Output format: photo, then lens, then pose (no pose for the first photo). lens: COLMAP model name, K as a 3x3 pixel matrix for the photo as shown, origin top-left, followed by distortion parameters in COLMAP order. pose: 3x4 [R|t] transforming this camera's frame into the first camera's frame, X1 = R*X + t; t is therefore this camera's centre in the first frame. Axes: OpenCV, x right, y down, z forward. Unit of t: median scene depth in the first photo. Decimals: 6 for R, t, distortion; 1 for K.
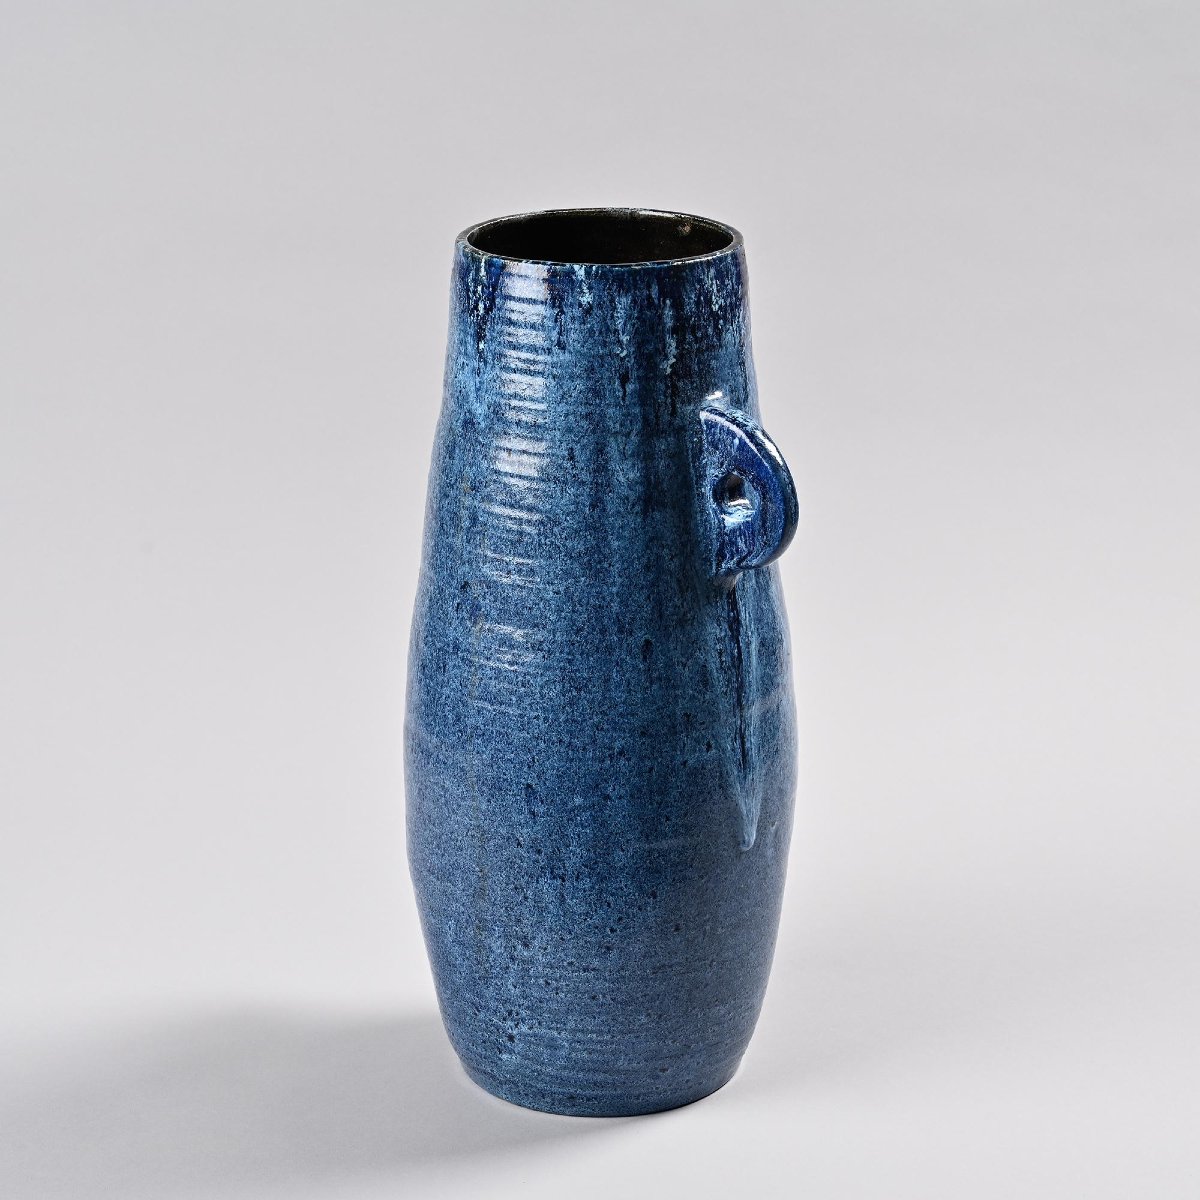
lens RADIAL K [[3369.6, 0, 600.0], [0, 3369.6, 600.0], [0, 0, 1]] dist [-0.006344, 0.189242]
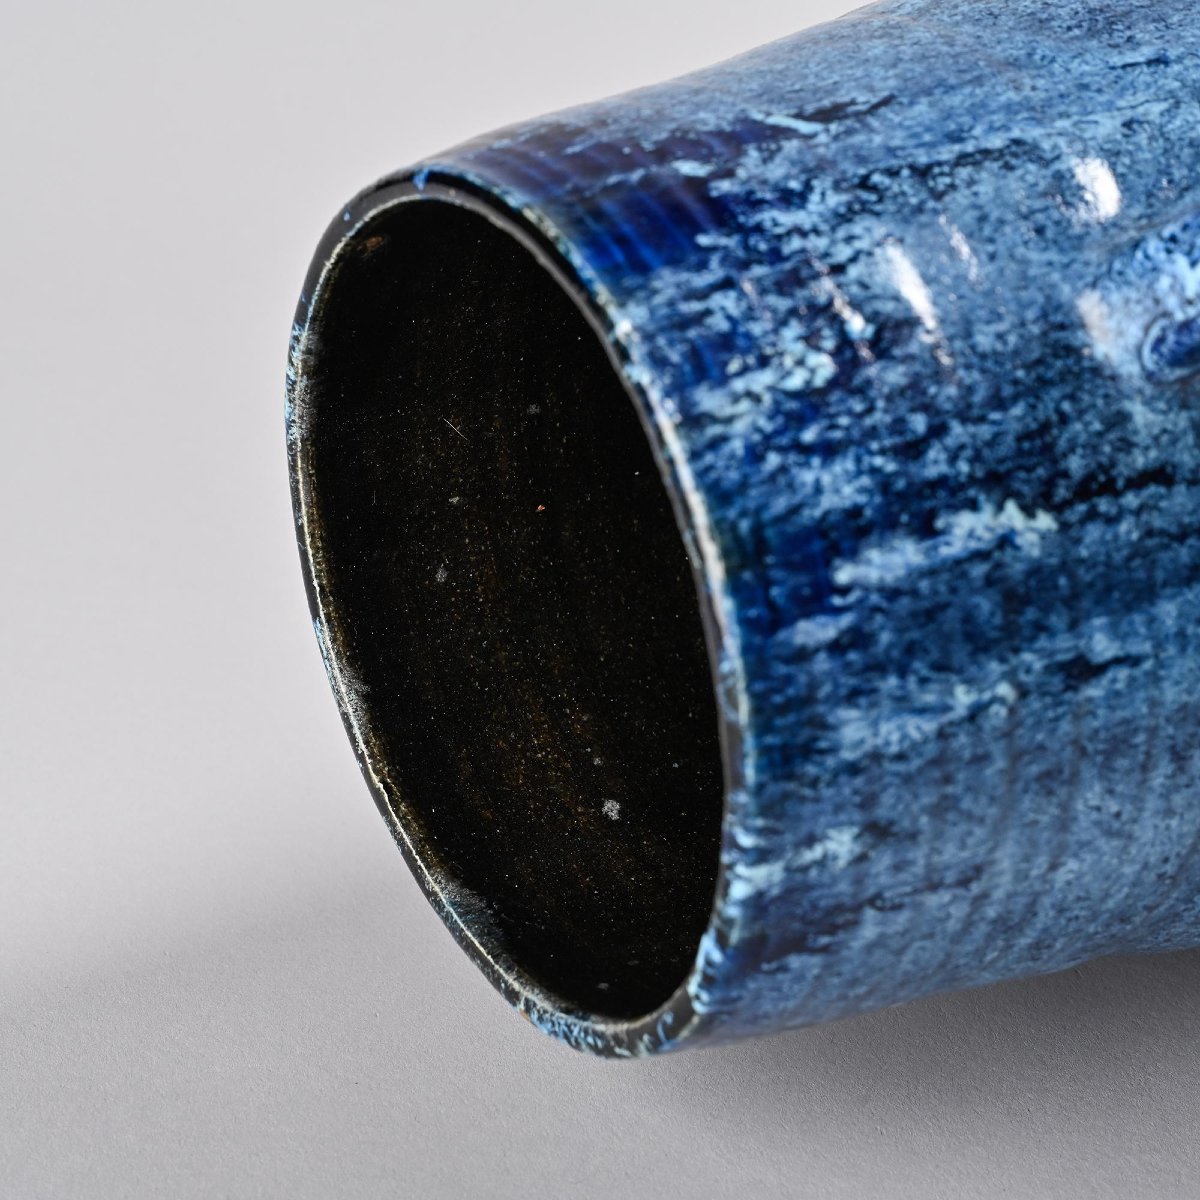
lens RADIAL K [[3369.6, 0, 600.0], [0, 3369.6, 600.0], [0, 0, 1]] dist [-0.006344, 0.189242]
pose [[0.004046, -0.883124, -0.469123, 0.151232], [0.973322, -0.104143, 0.204444, -0.165554], [-0.229406, -0.457435, 0.859143, 0.746289]]
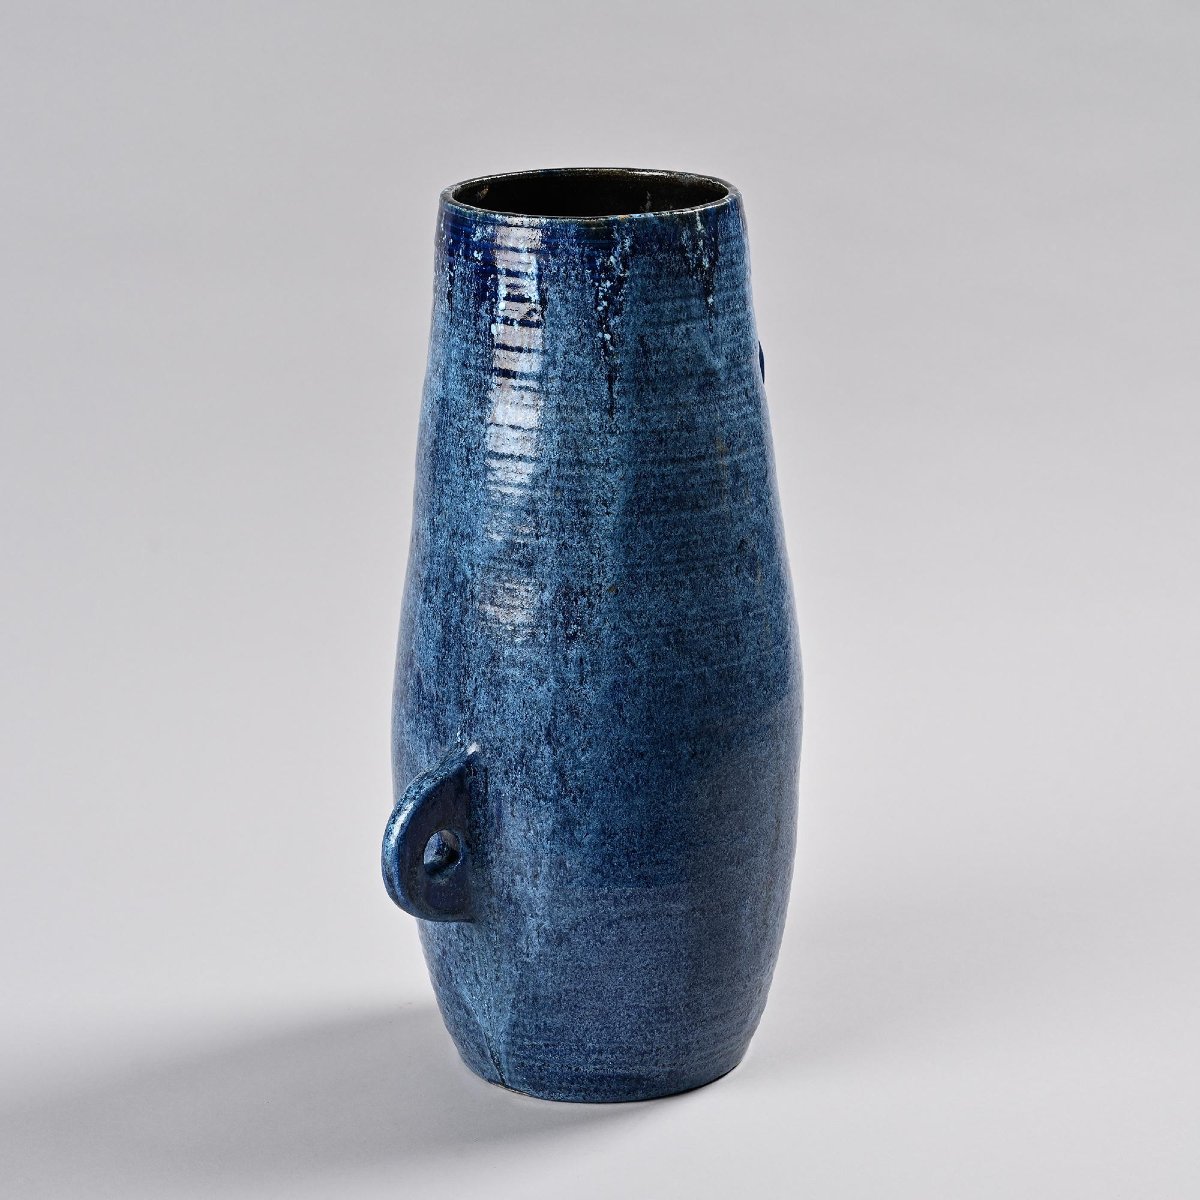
lens RADIAL K [[3596.7, 0, 600.0], [0, 3596.7, 600.0], [0, 0, 1]] dist [-0.026783, -1.074402]
pose [[-0.094213, -0.270837, 0.958004, -1.052089], [0.307225, 0.907408, 0.286747, -0.304927], [-0.946962, 0.321338, -0.002282, 1.061557]]
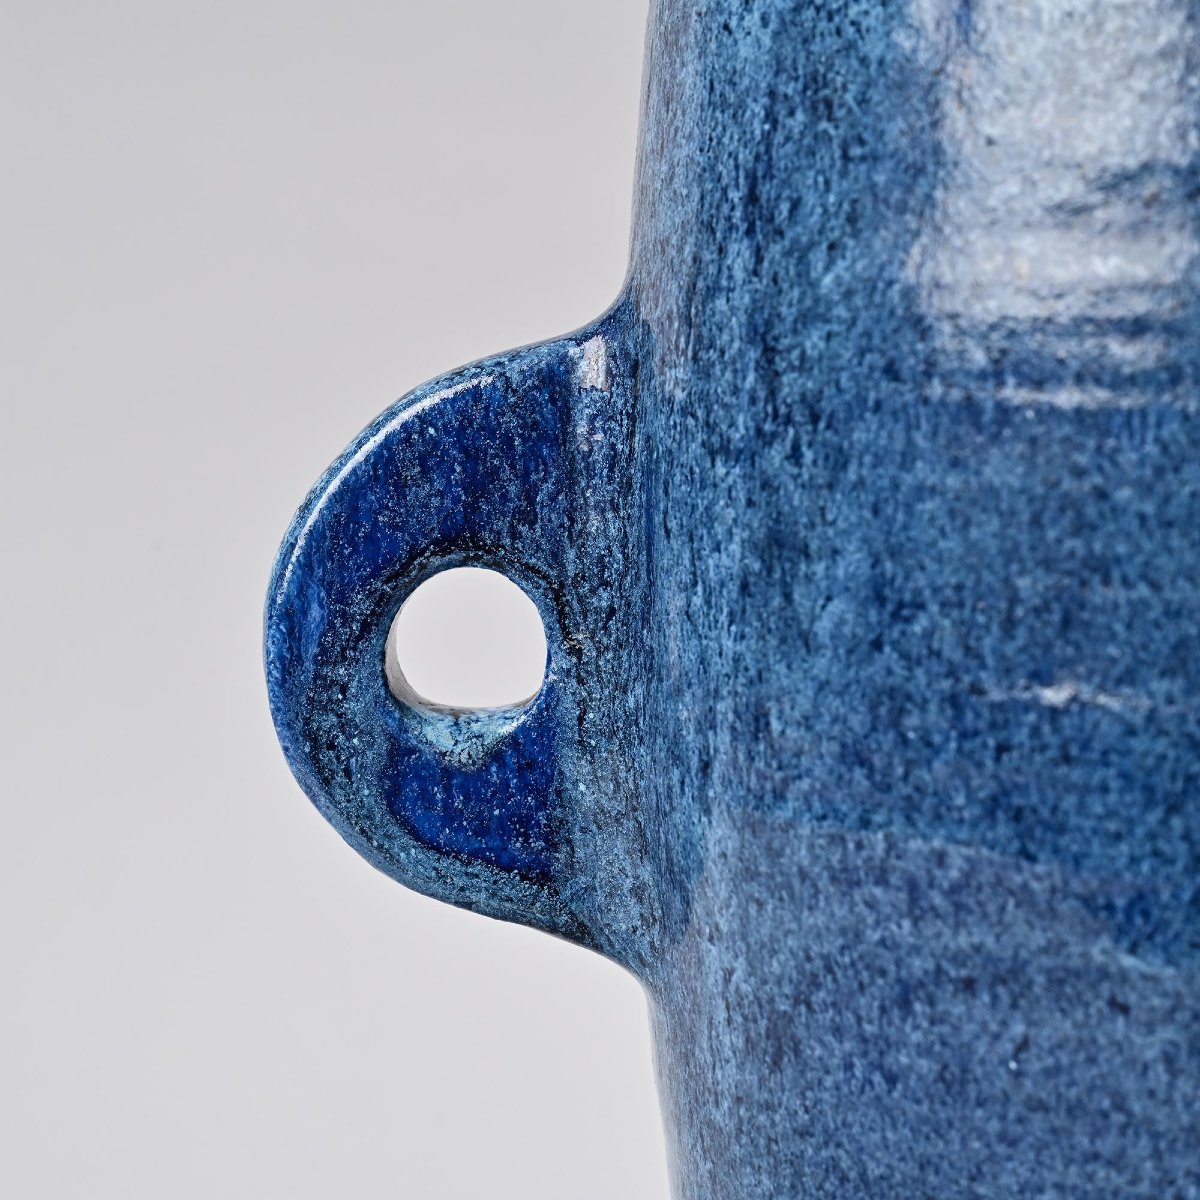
lens RADIAL K [[3369.6, 0, 600.0], [0, 3369.6, 600.0], [0, 0, 1]] dist [-0.006344, 0.189242]
pose [[0.636549, -0.024666, 0.770842, -0.264190], [0.206894, 0.968314, -0.139865, 0.089531], [-0.742967, 0.248513, 0.621483, 0.942549]]
